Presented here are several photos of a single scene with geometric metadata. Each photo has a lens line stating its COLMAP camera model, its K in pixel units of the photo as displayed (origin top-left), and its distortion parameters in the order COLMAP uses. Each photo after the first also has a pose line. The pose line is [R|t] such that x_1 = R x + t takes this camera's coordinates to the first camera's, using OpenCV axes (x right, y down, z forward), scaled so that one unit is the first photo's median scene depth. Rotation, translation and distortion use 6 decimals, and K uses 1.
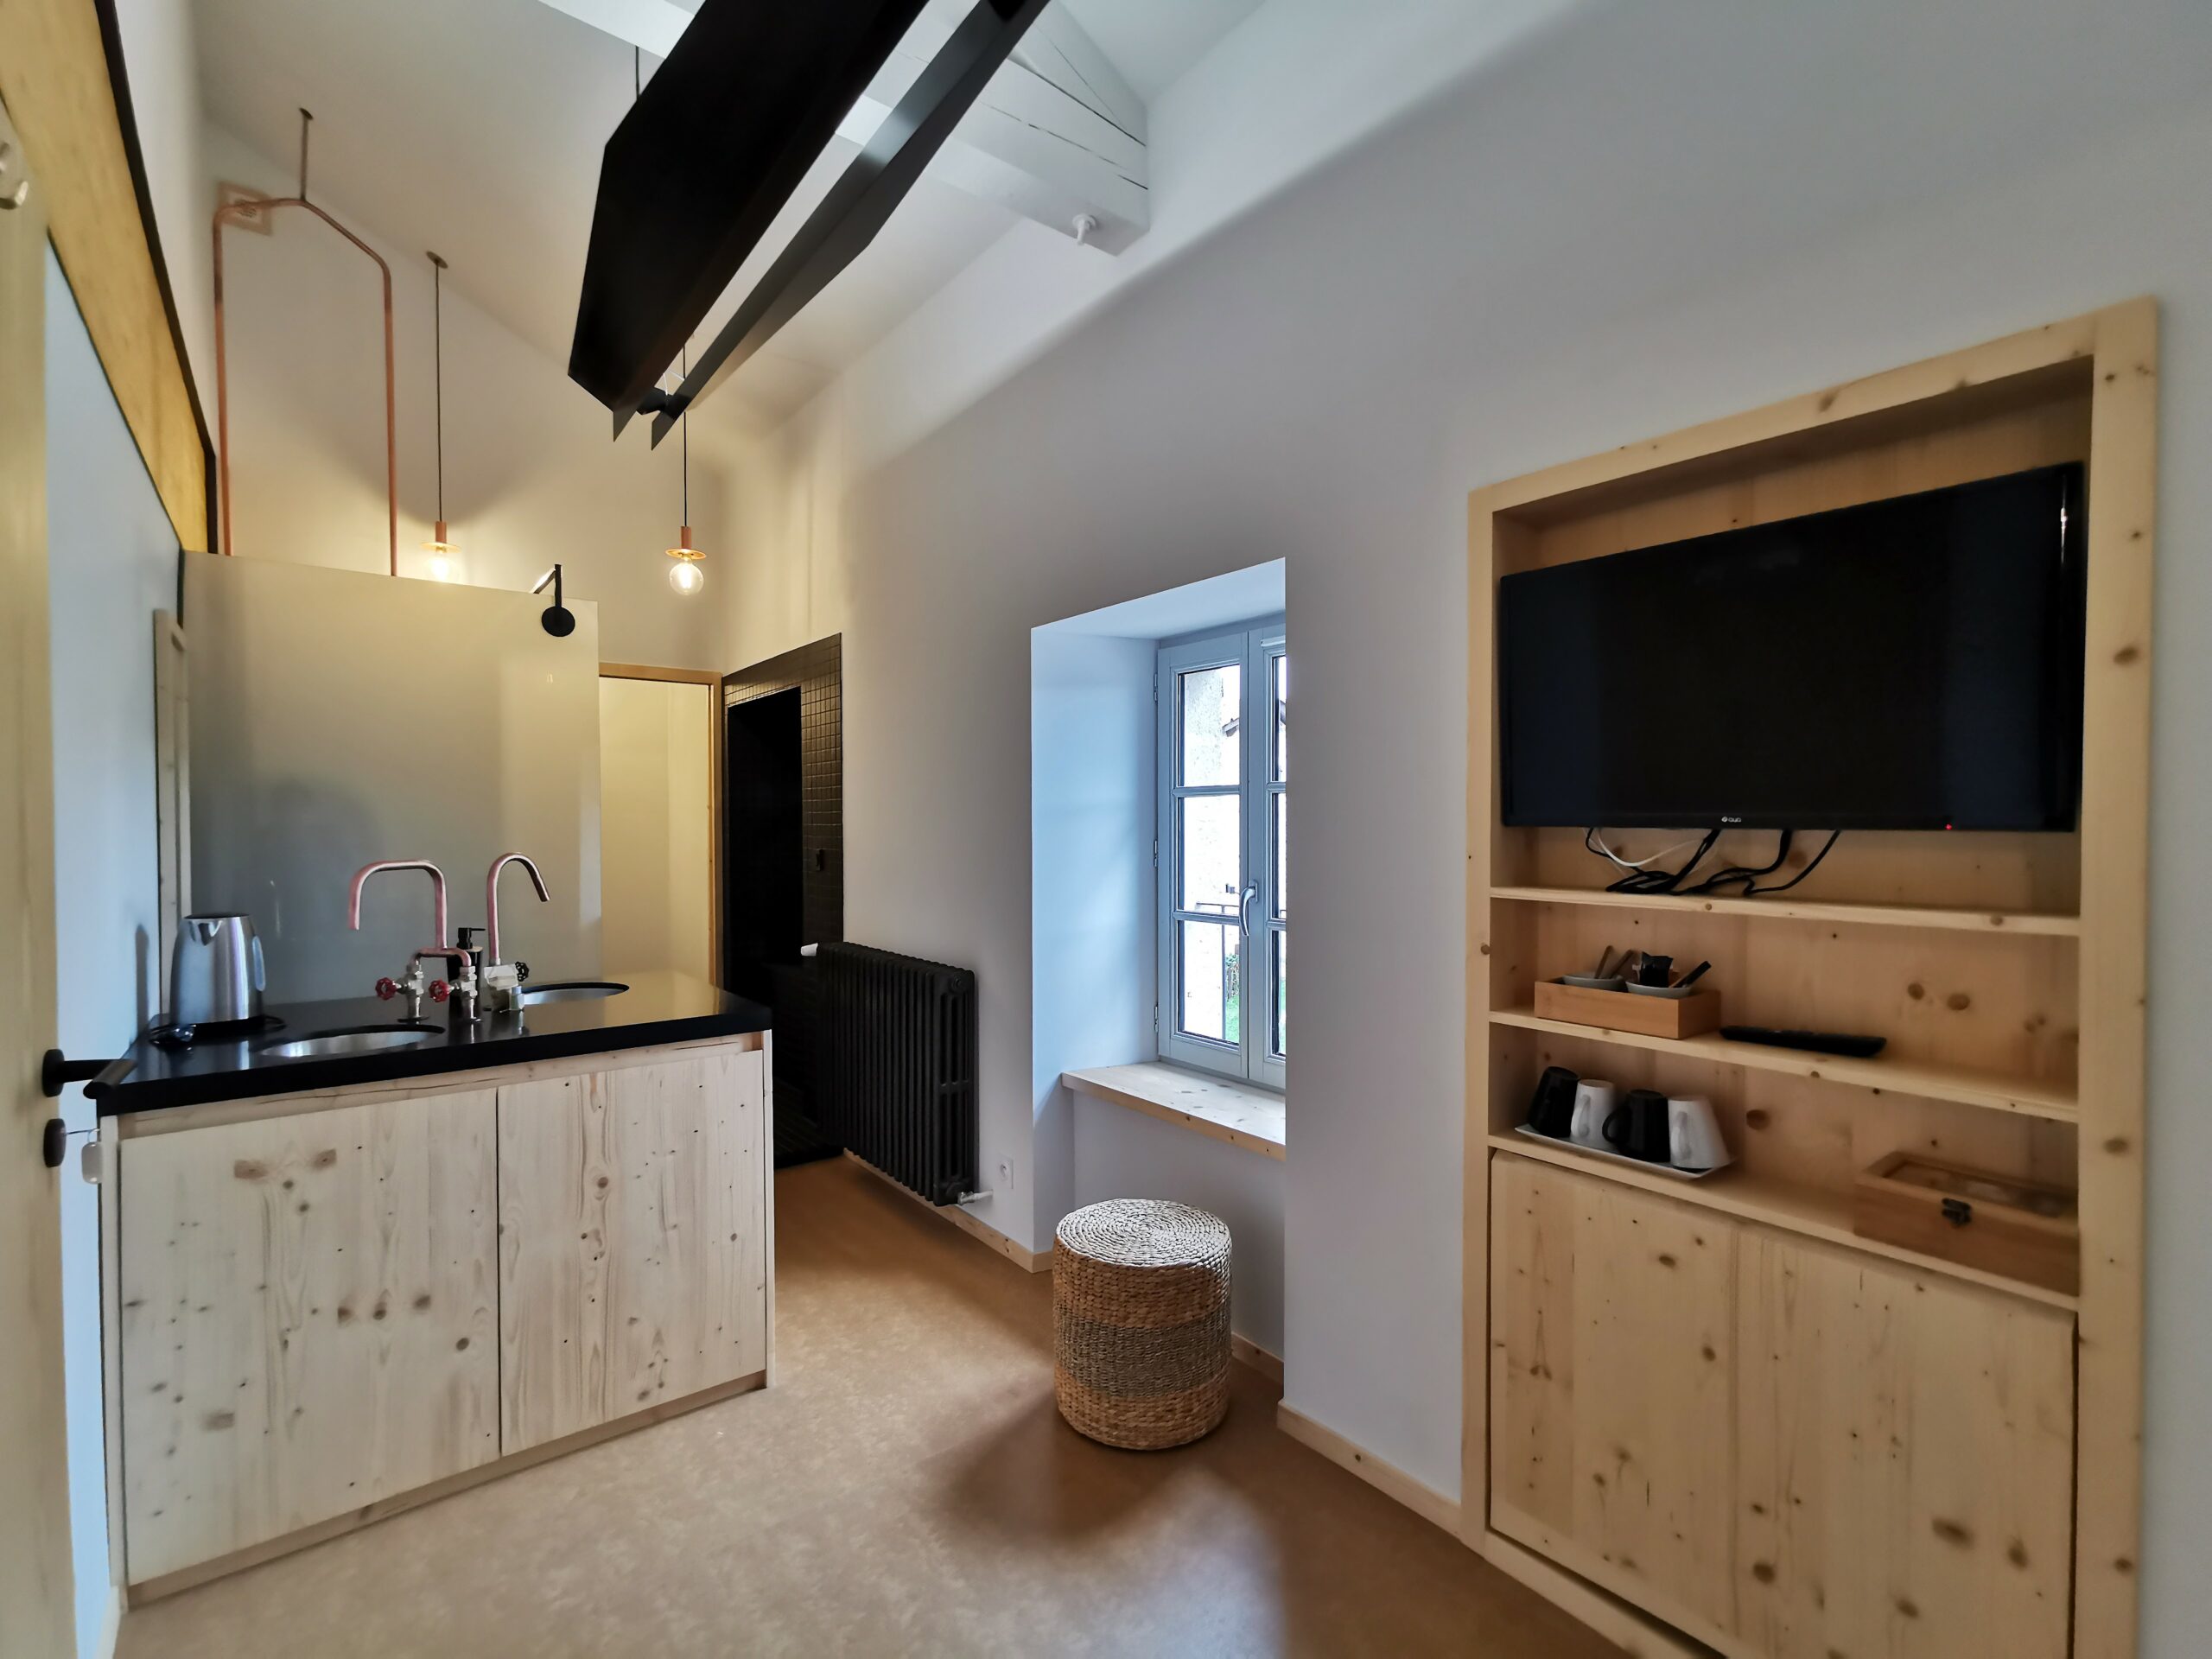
lens RADIAL K [[1027.7, 0, 1113.9], [0, 1027.7, 840.5], [0, 0, 1]] dist [0.015819, -0.000395]
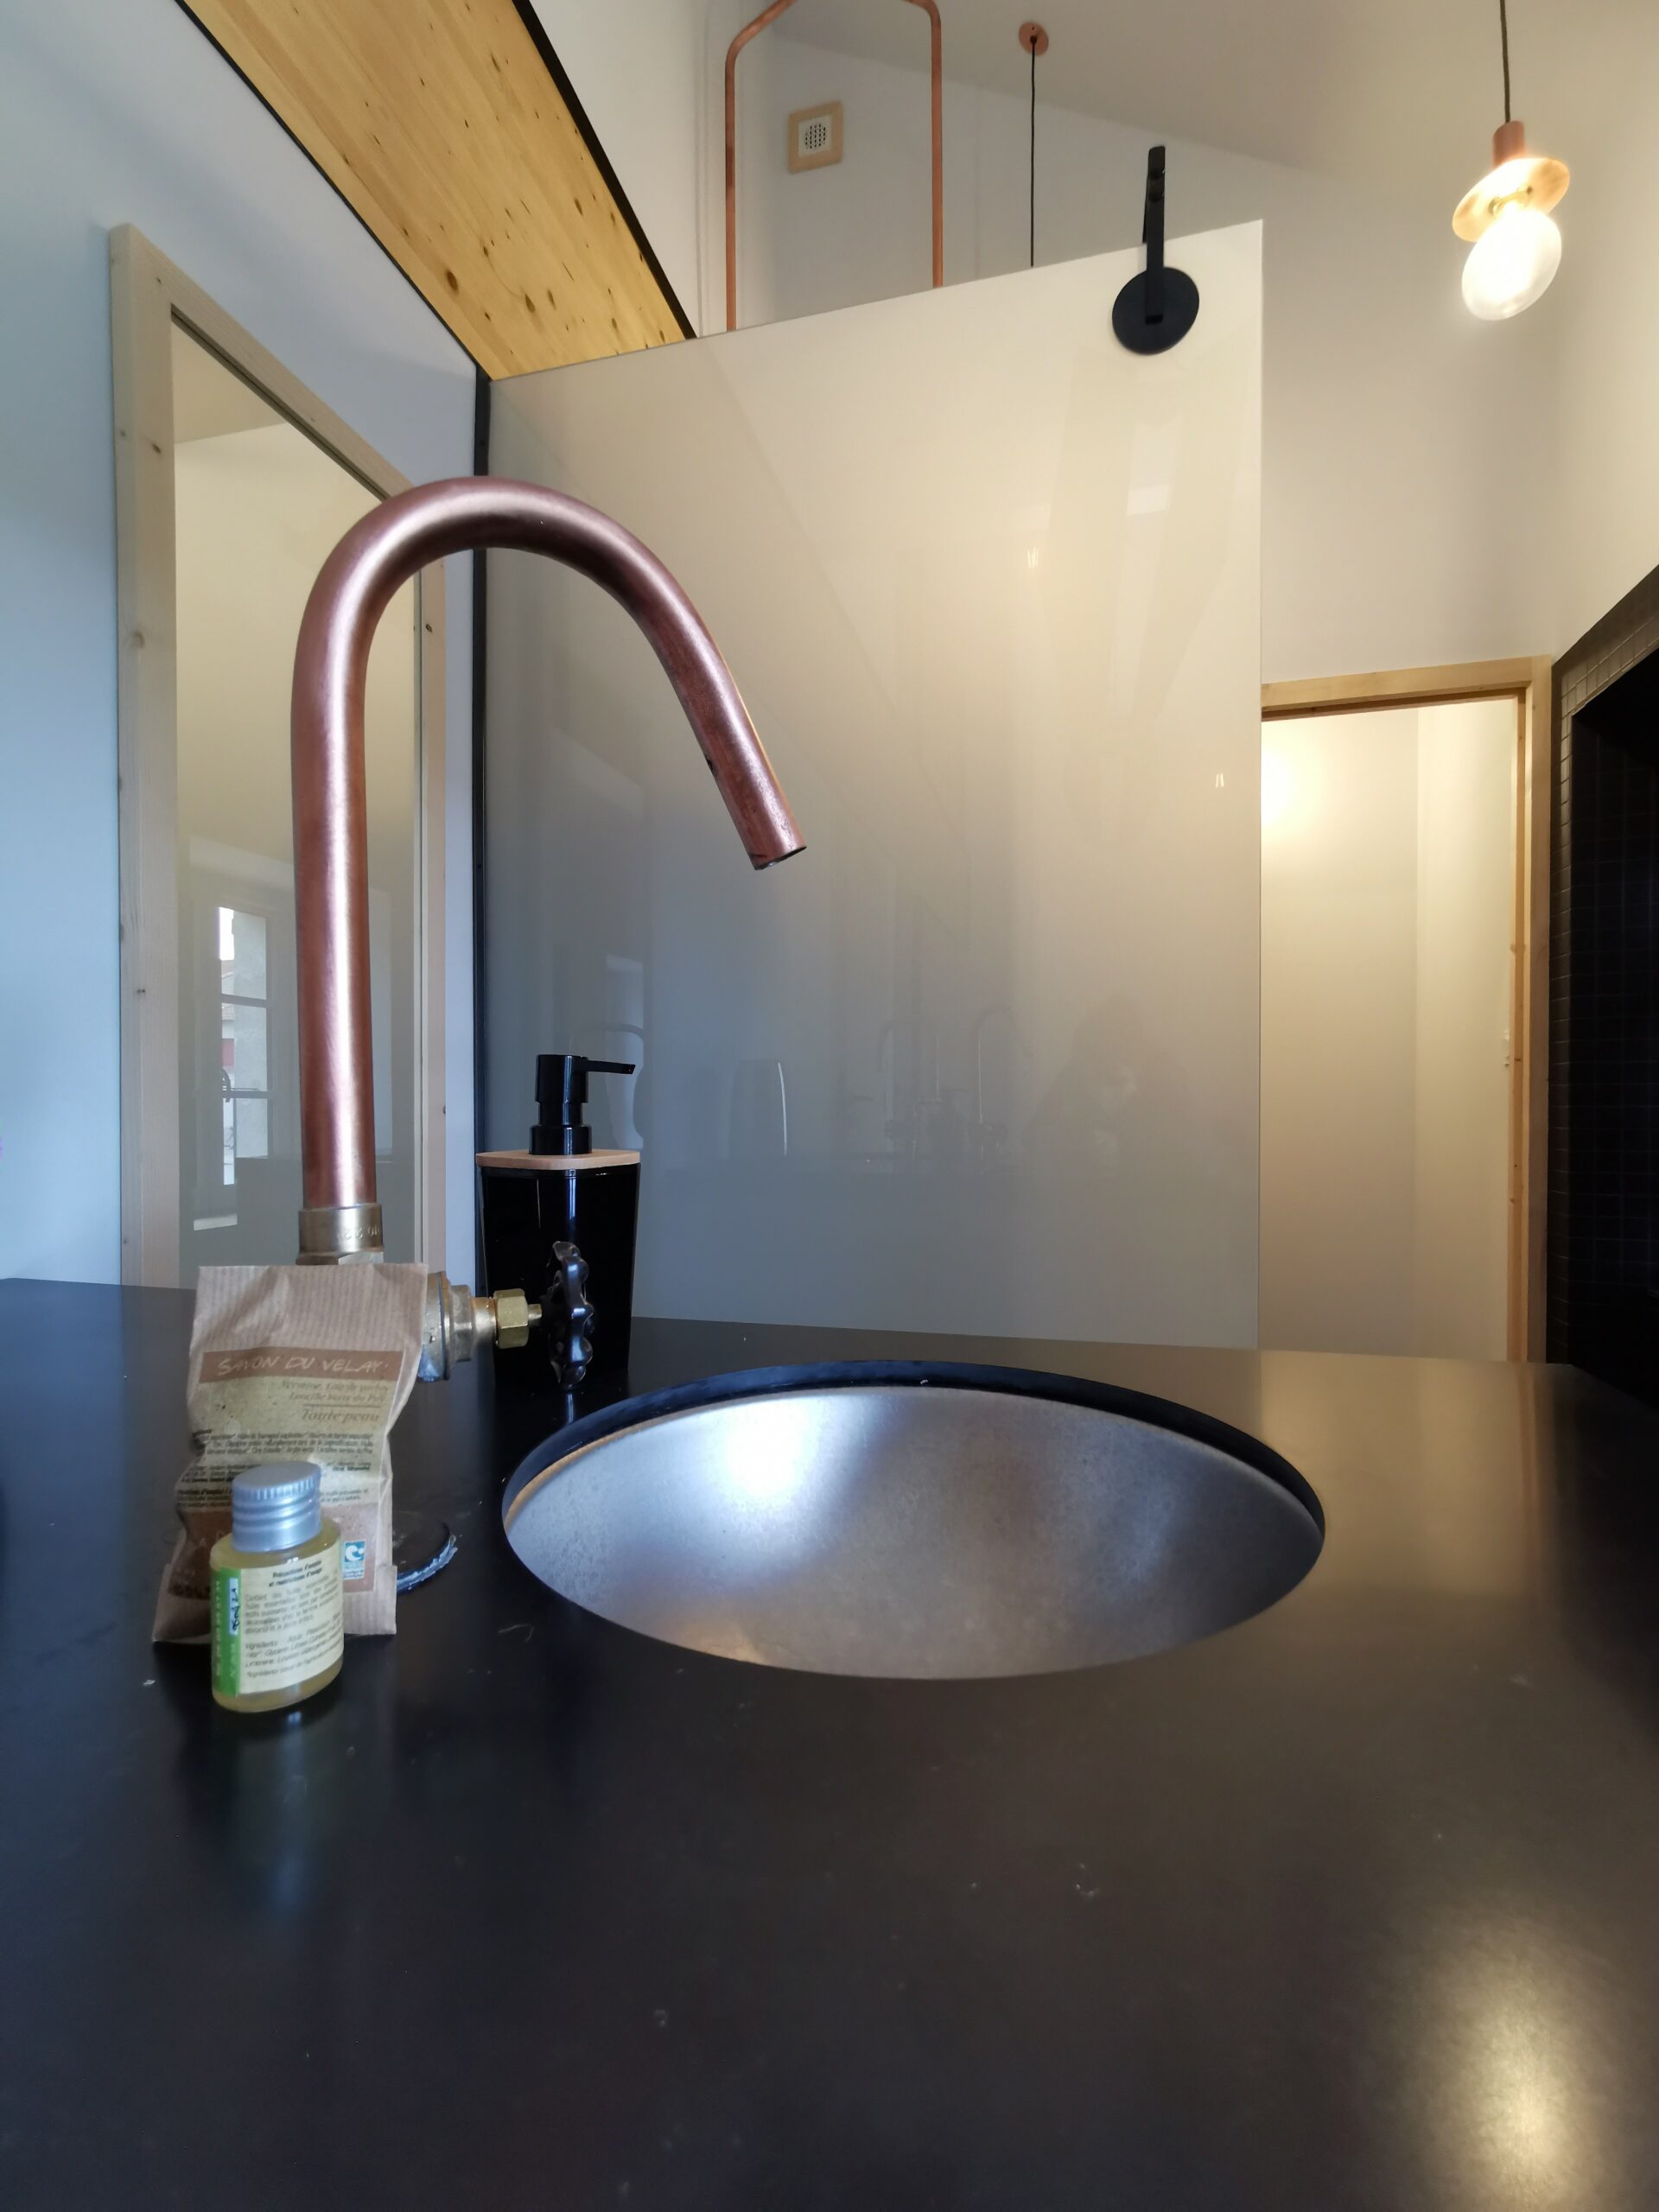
lens RADIAL K [[1027.7, 0, 829.5], [0, 1027.7, 1106.0], [0, 0, 1]] dist [0.015819, -0.000395]
pose [[0.627135, 0.001454, -0.778909, -0.277974], [-0.022844, 0.999602, -0.016527, 0.062806], [0.778576, 0.028158, 0.626919, 0.590526]]
